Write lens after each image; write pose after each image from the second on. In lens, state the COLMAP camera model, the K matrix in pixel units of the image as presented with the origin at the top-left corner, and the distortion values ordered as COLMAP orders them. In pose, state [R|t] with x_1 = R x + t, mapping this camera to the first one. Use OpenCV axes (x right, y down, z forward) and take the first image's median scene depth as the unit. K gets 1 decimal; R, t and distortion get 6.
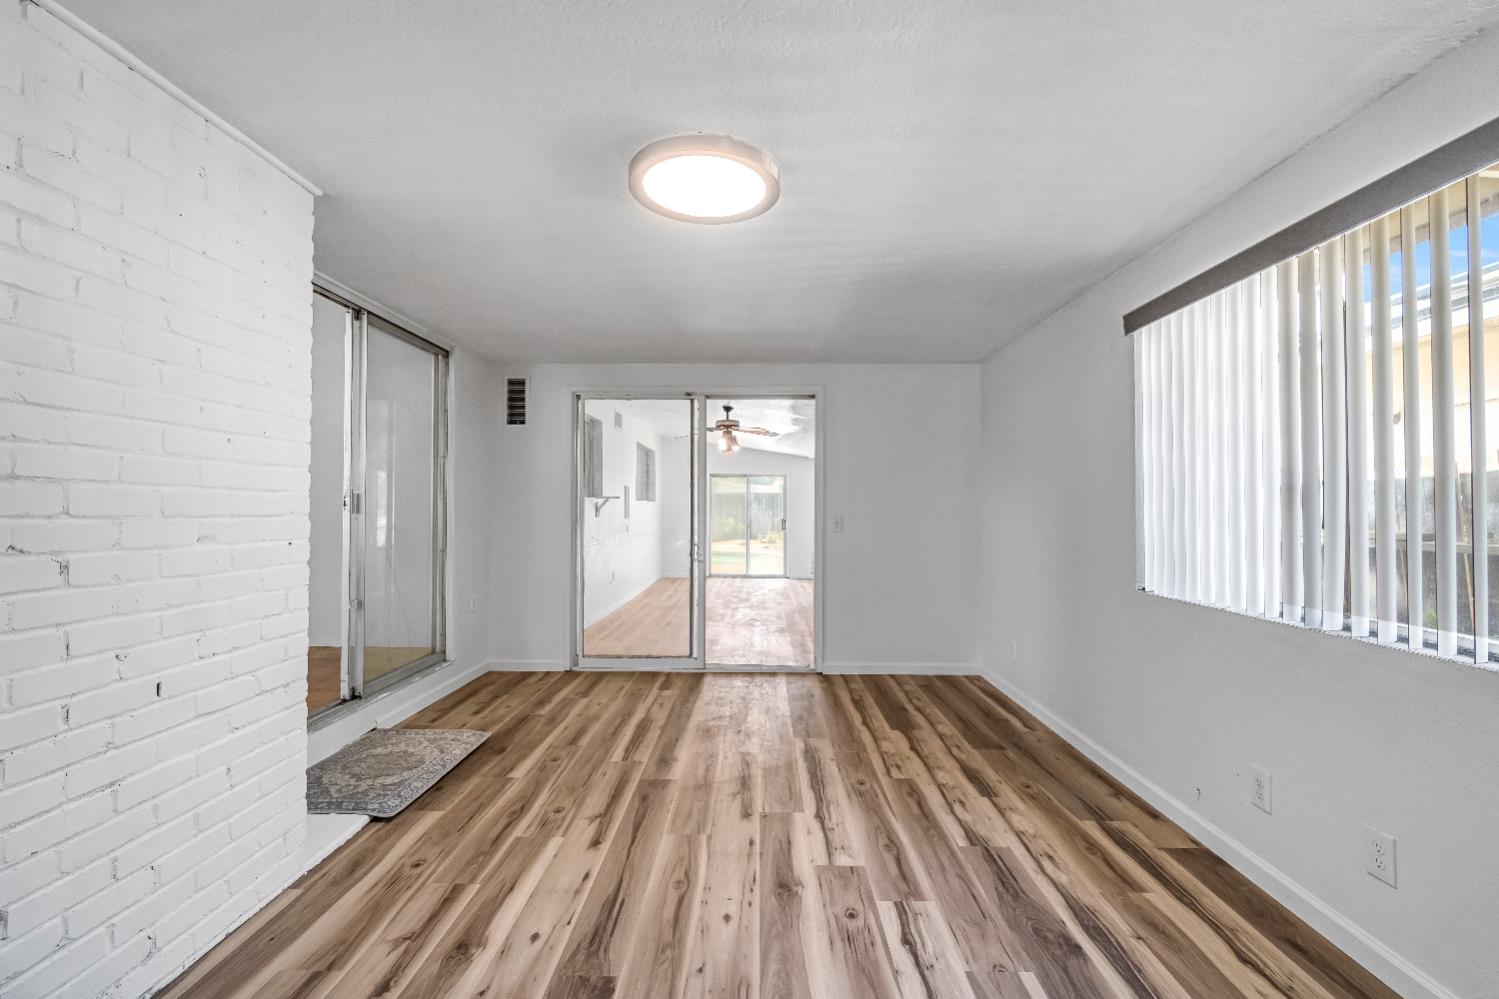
lens RADIAL K [[640.2, 0, 753.2], [0, 640.2, 496.3], [0, 0, 1]] dist [-0.004254, 0.000519]
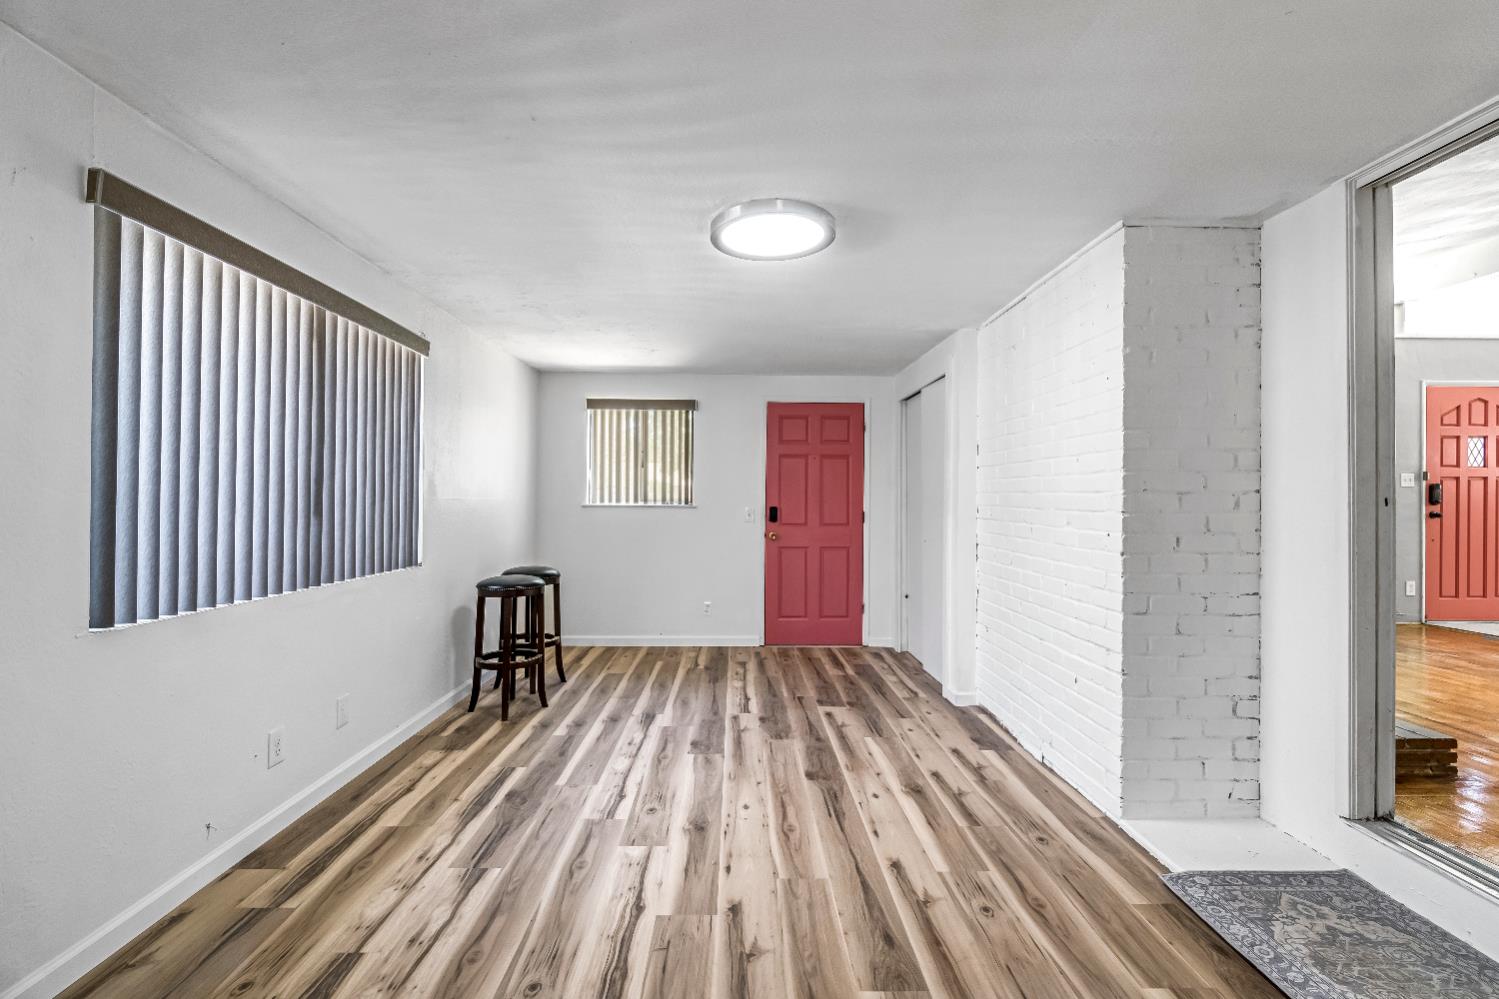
lens RADIAL K [[649.6, 0, 754.6], [0, 649.6, 495.3], [0, 0, 1]] dist [-0.002383, 0.000267]
pose [[-0.999150, -0.009946, -0.040000, 0.001769], [-0.008992, 0.999673, -0.023959, 0.031353], [0.040226, -0.023579, -0.998912, 2.025397]]
